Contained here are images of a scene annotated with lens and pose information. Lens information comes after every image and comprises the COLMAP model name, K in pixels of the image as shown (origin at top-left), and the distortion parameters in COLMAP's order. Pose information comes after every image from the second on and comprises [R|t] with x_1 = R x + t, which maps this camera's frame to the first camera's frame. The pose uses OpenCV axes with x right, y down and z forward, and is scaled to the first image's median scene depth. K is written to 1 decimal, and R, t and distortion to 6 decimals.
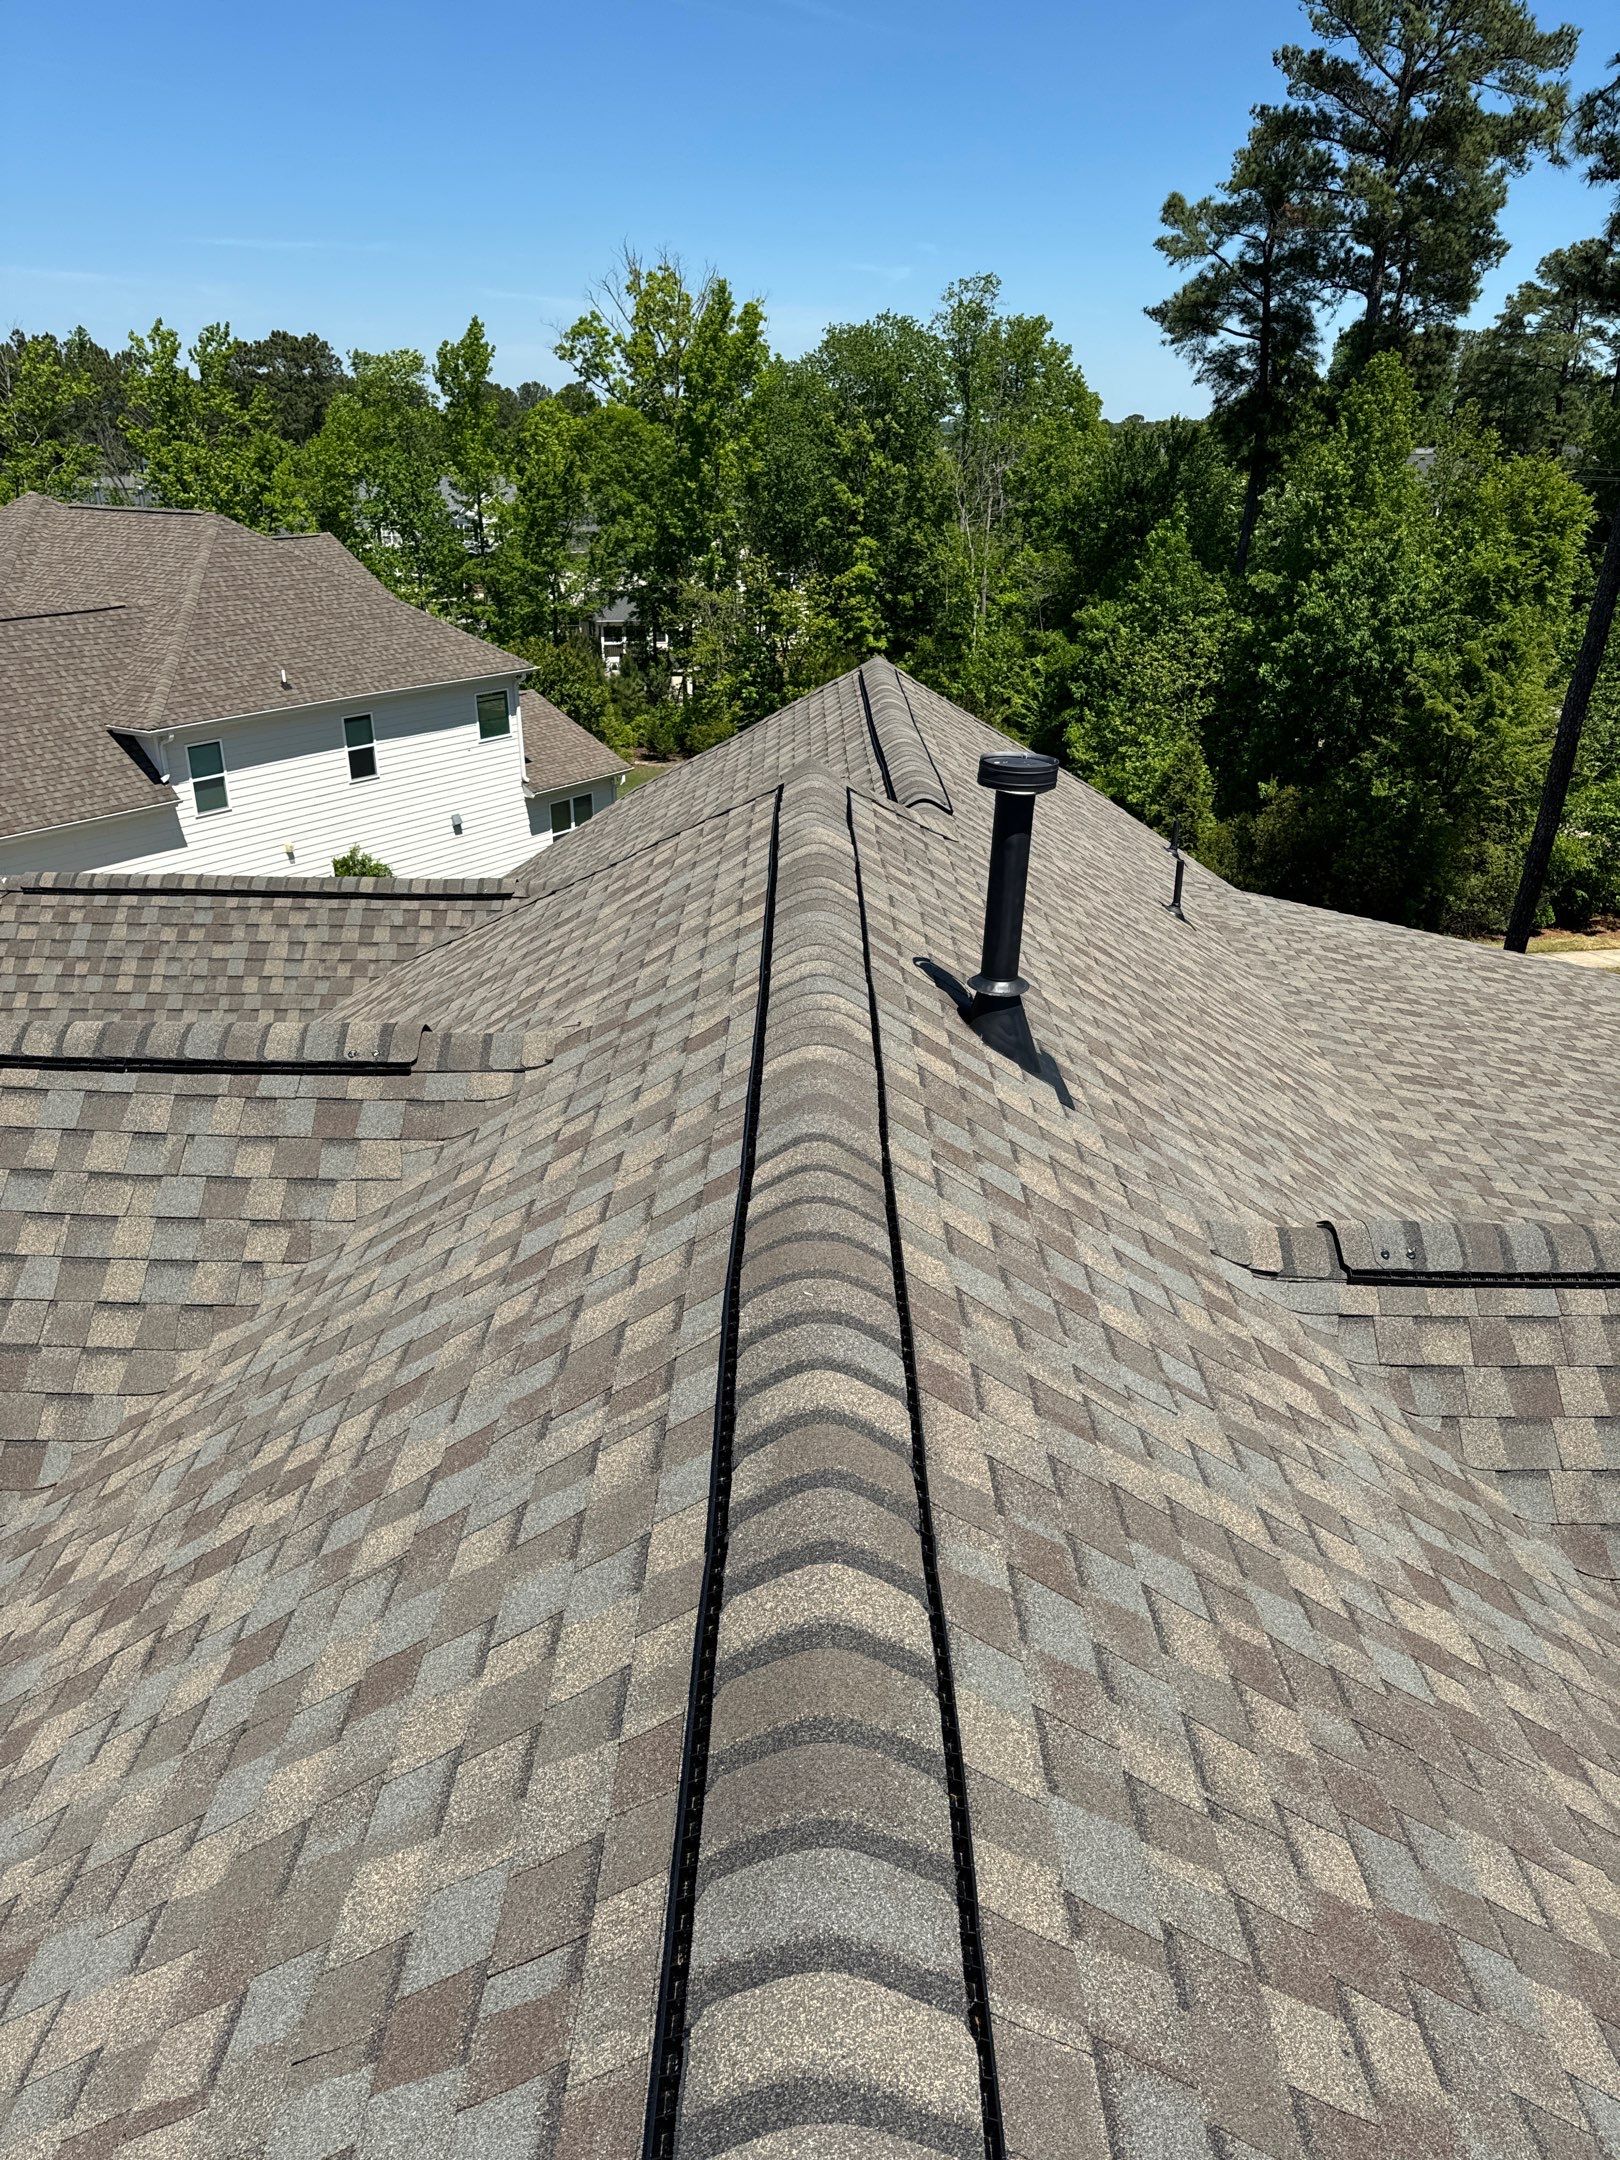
lens RADIAL K [[1563.9, 0, 798.2], [0, 1563.9, 1078.9], [0, 0, 1]] dist [0.027157, -0.001097]
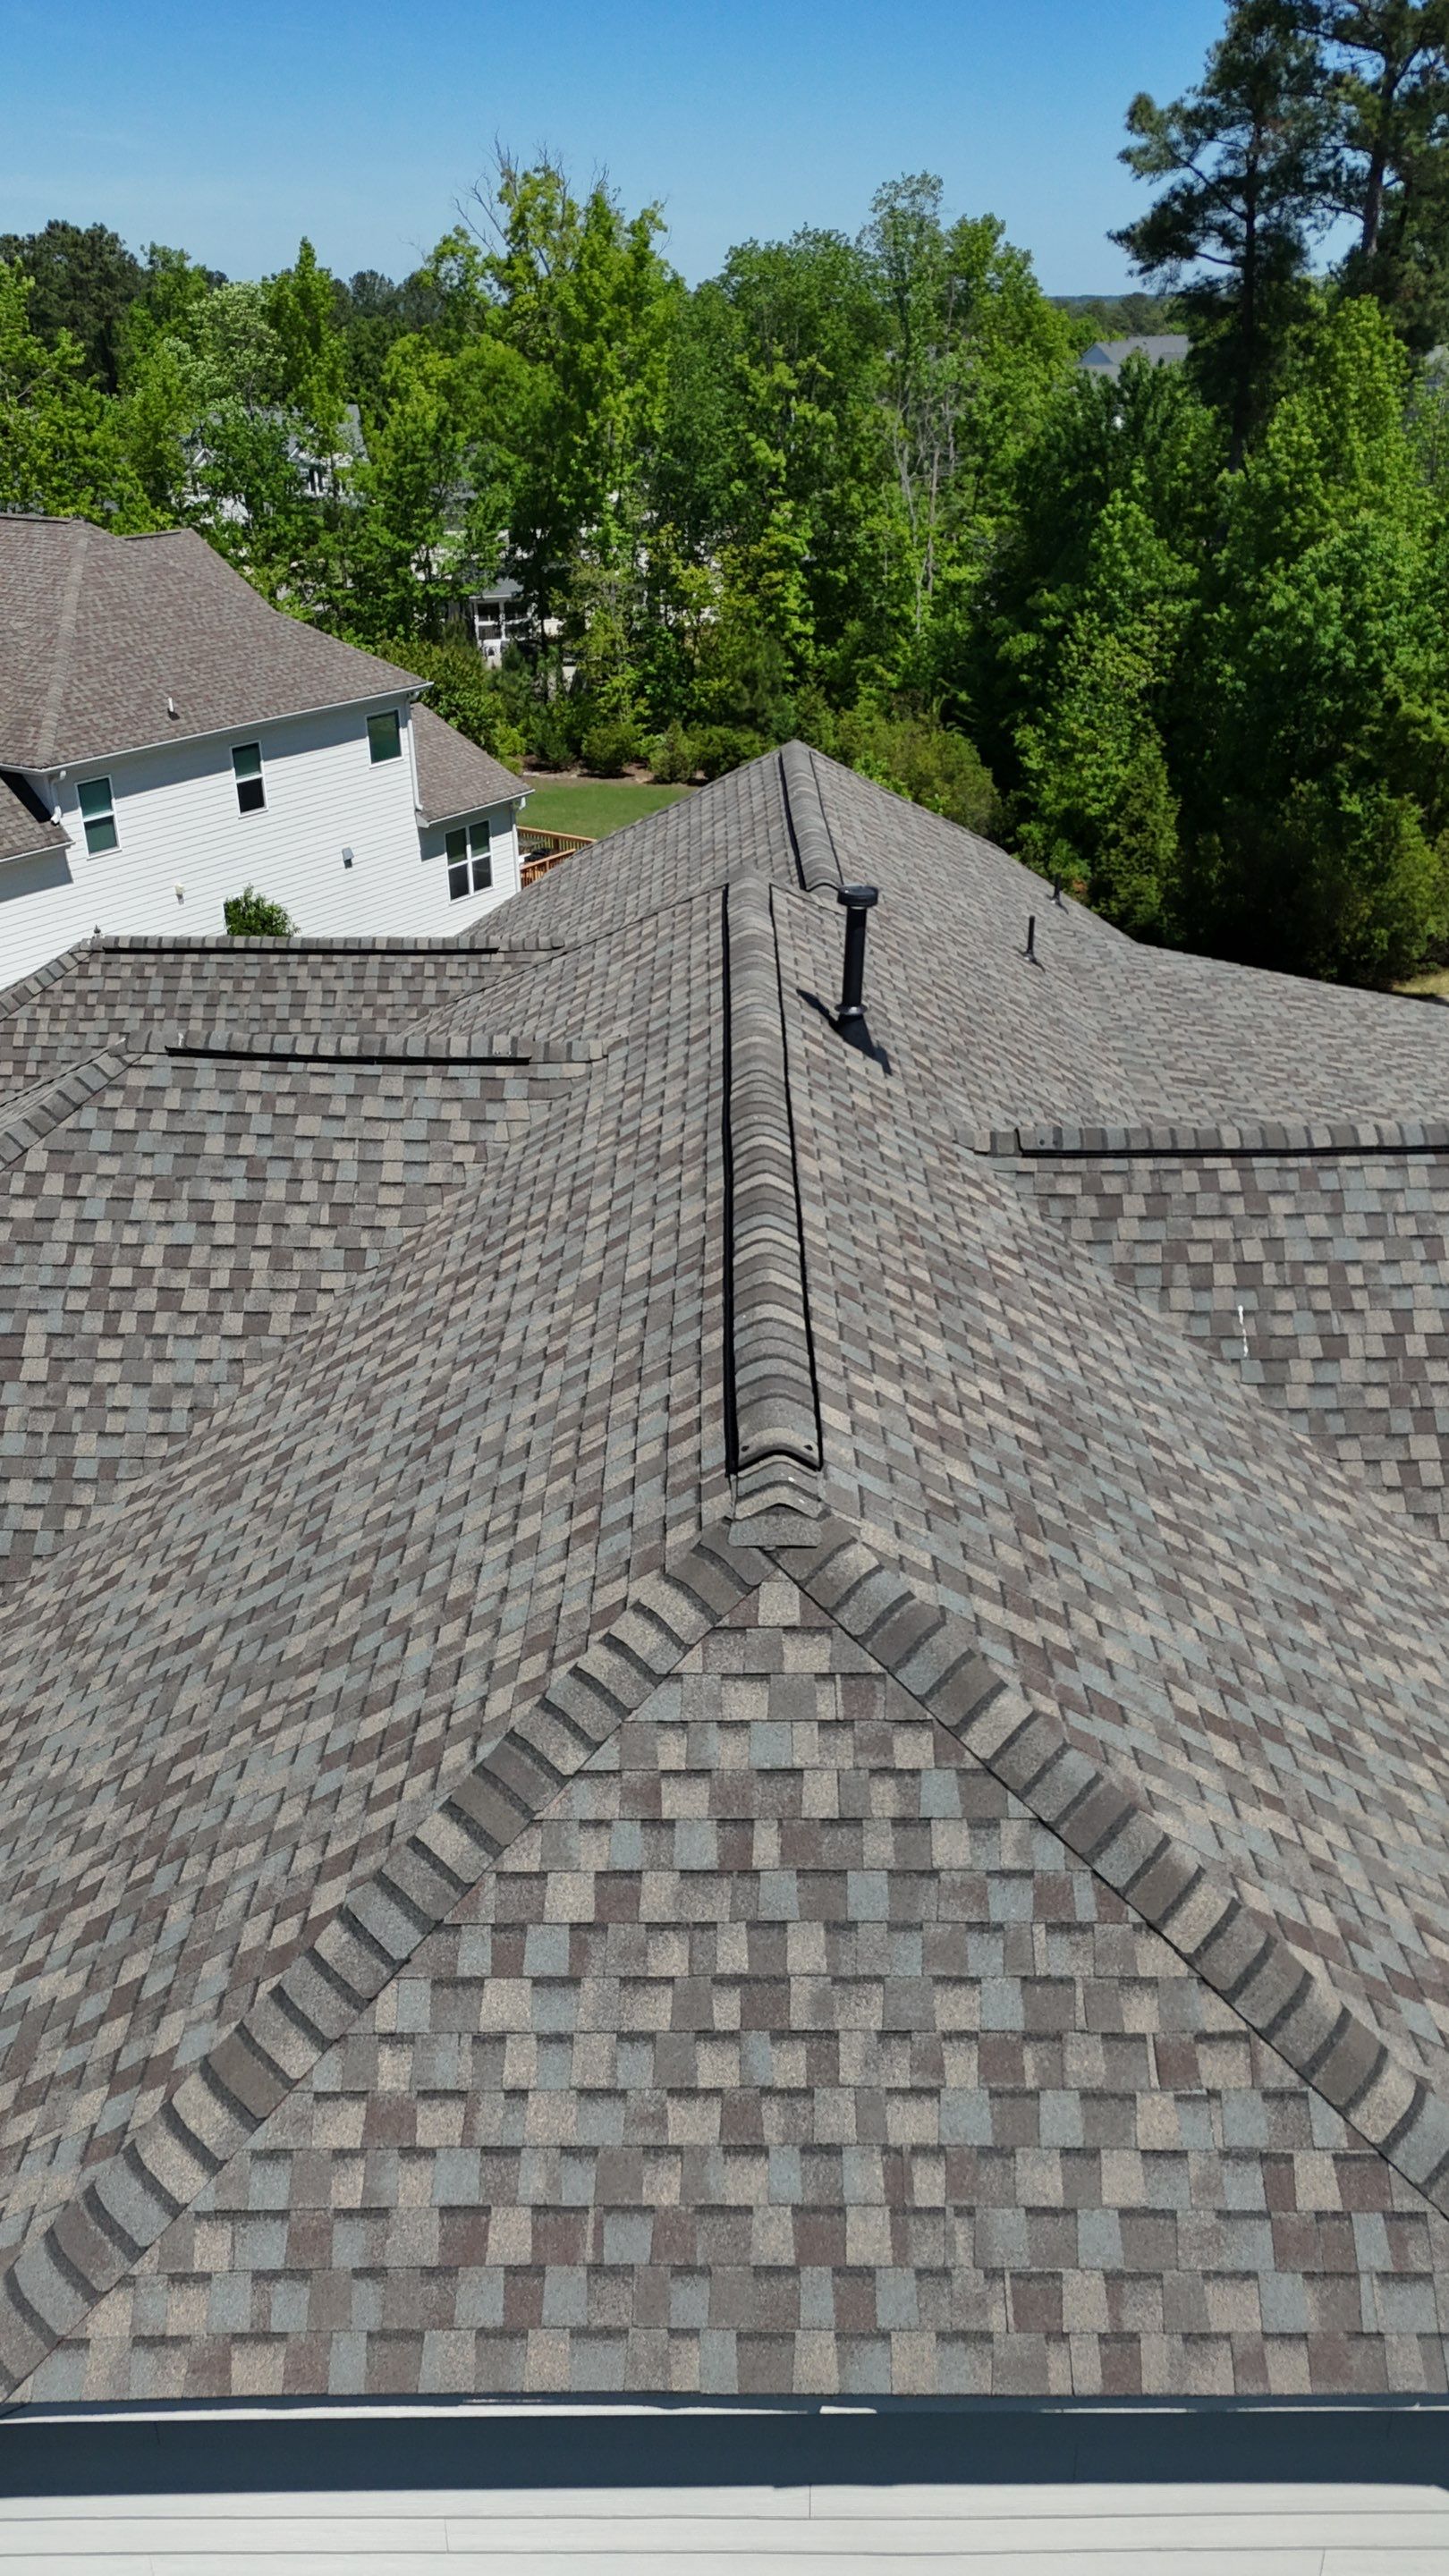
lens RADIAL K [[1887.6, 0, 744.6], [0, 1887.6, 1284.9], [0, 0, 1]] dist [0.052107, -0.021269]
pose [[0.999778, -0.016127, 0.013550, -0.003102], [0.015112, 0.997293, 0.071955, 0.009293], [-0.014673, -0.071735, 0.997316, -0.113589]]
